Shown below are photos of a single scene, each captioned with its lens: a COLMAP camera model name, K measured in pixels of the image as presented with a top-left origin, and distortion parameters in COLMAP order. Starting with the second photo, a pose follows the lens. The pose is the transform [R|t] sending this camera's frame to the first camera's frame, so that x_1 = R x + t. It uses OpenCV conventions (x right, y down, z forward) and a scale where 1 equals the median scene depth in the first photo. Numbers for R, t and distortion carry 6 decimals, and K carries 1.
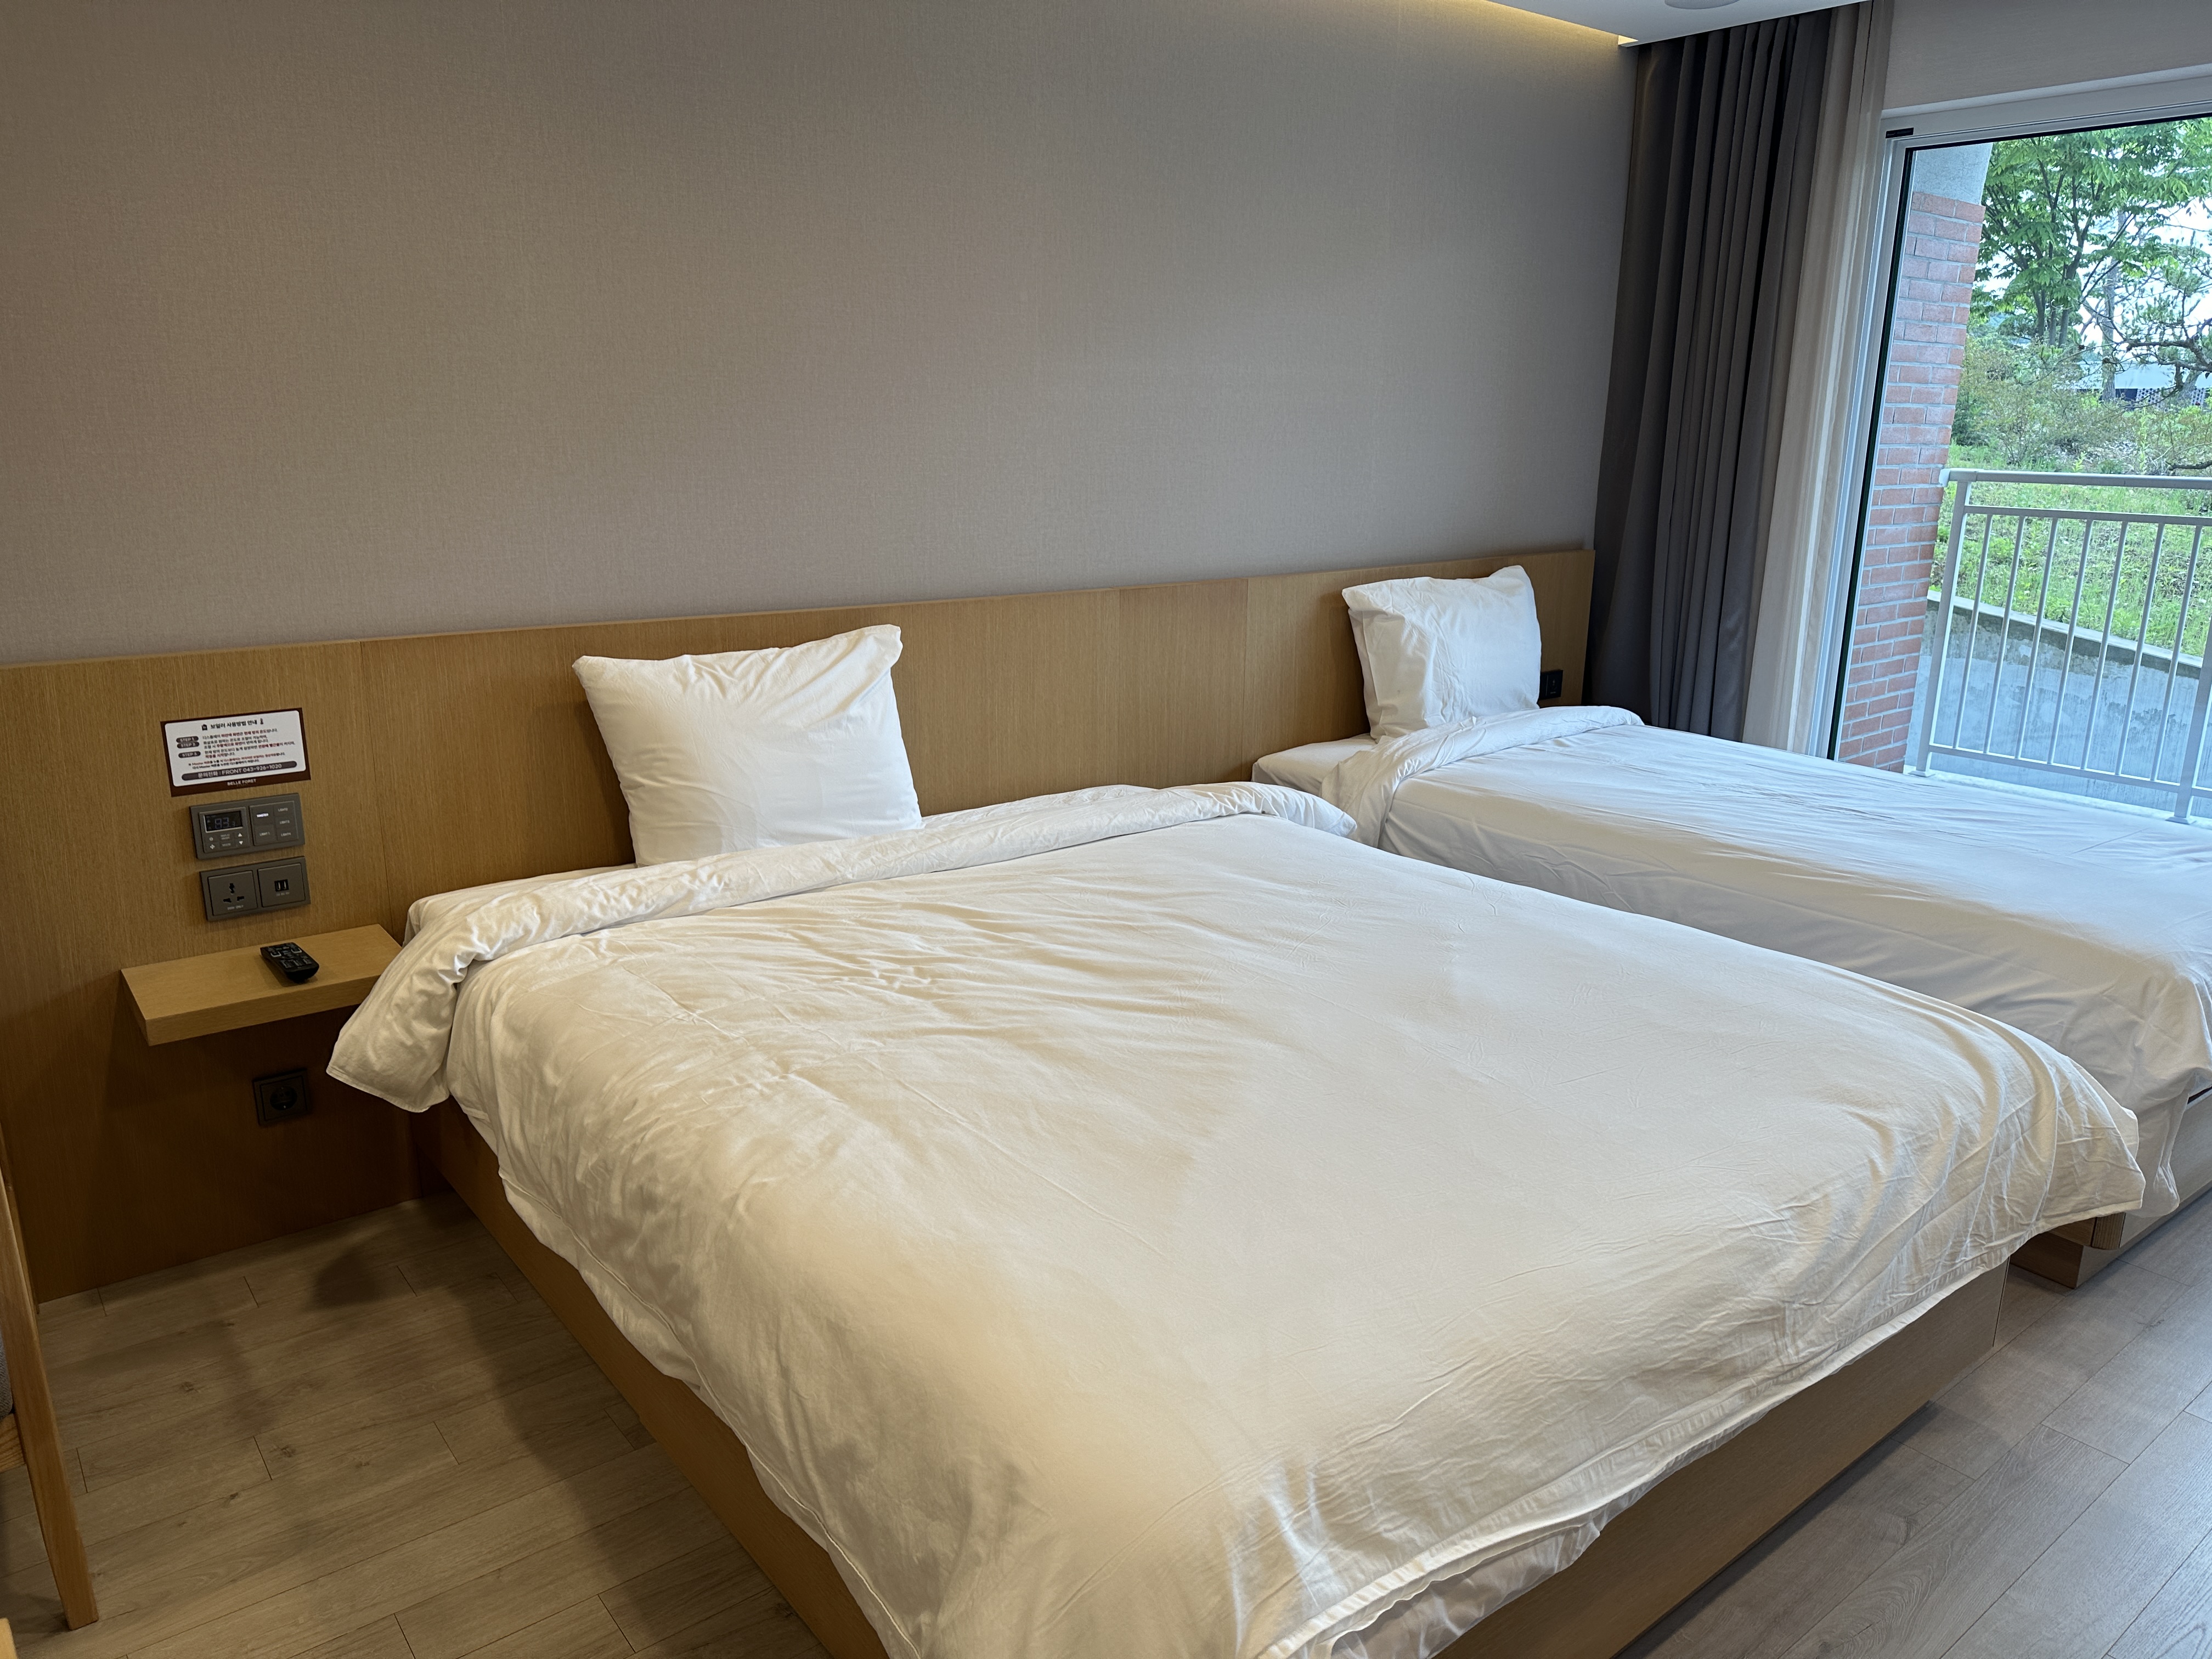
lens RADIAL K [[1561.3, 0, 1106.0], [0, 1561.3, 829.5], [0, 0, 1]] dist [-0.003556, -0.001419]
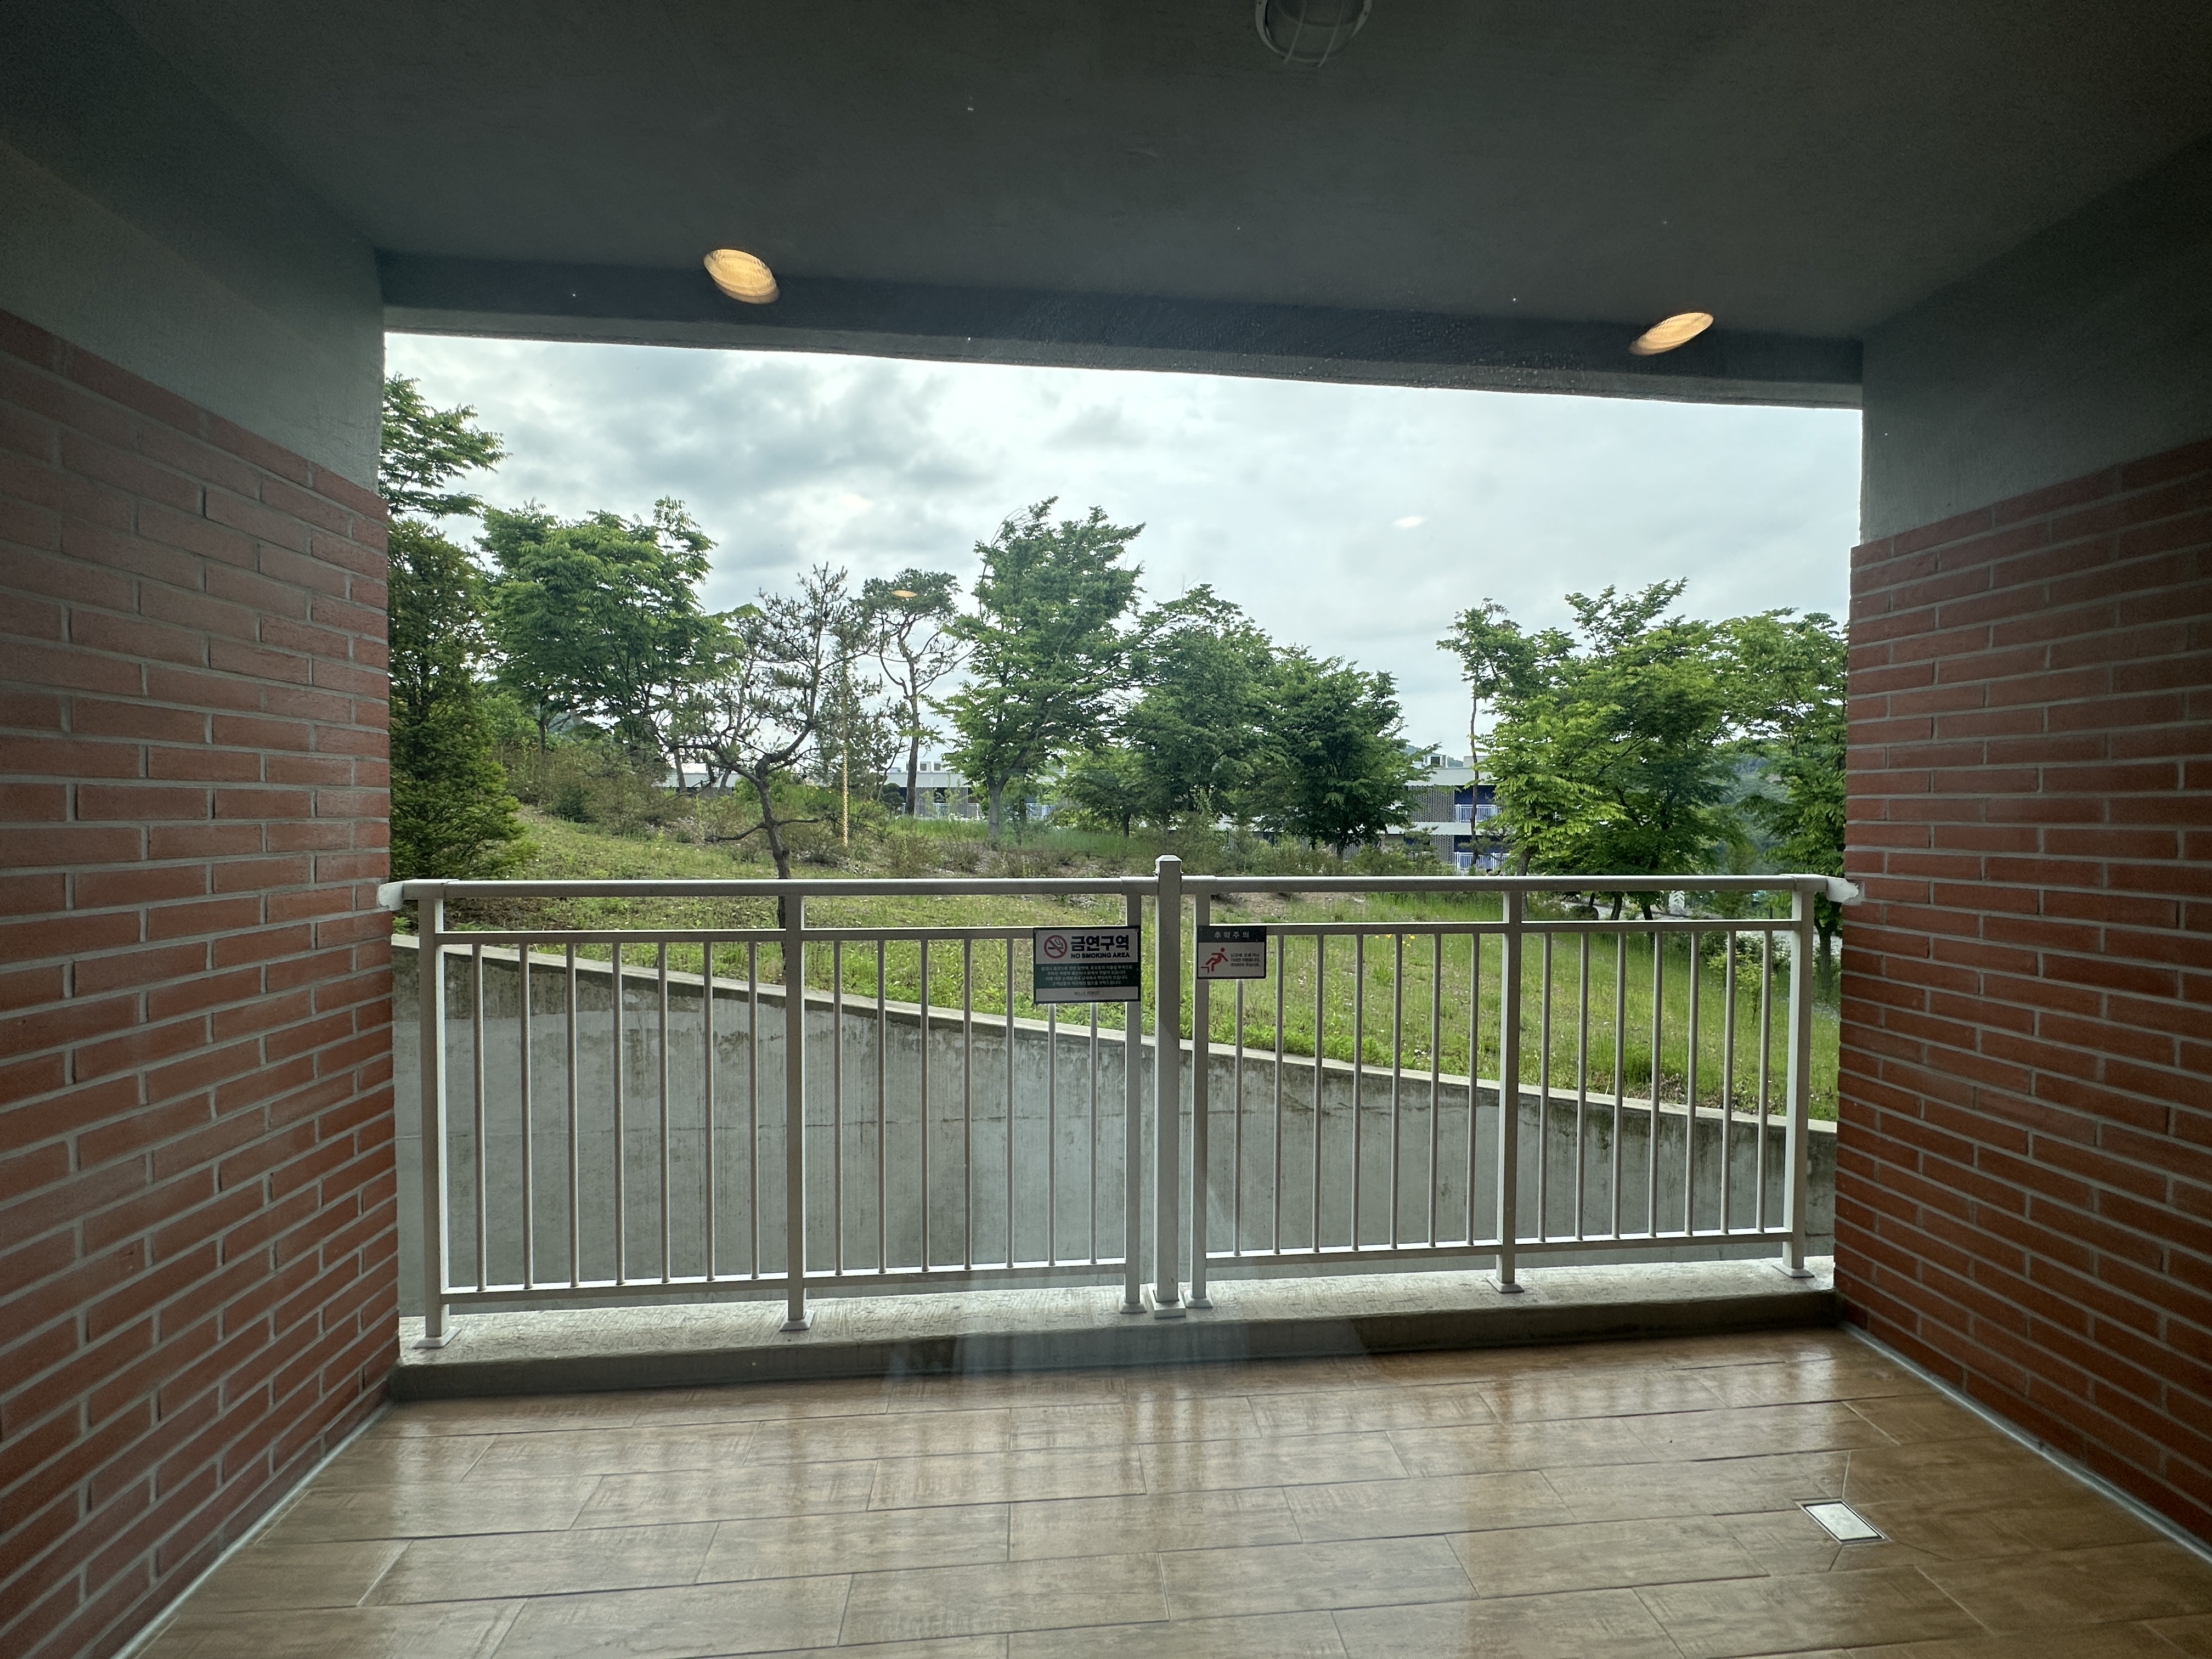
lens RADIAL K [[894.9, 0, 1106.0], [0, 894.9, 829.5], [0, 0, 1]] dist [-0.000584, -0.000047]
pose [[0.546255, -0.027737, 0.837160, 0.145424], [0.215985, 0.970318, -0.108784, -0.055059], [-0.809293, 0.240238, 0.536032, 0.206735]]
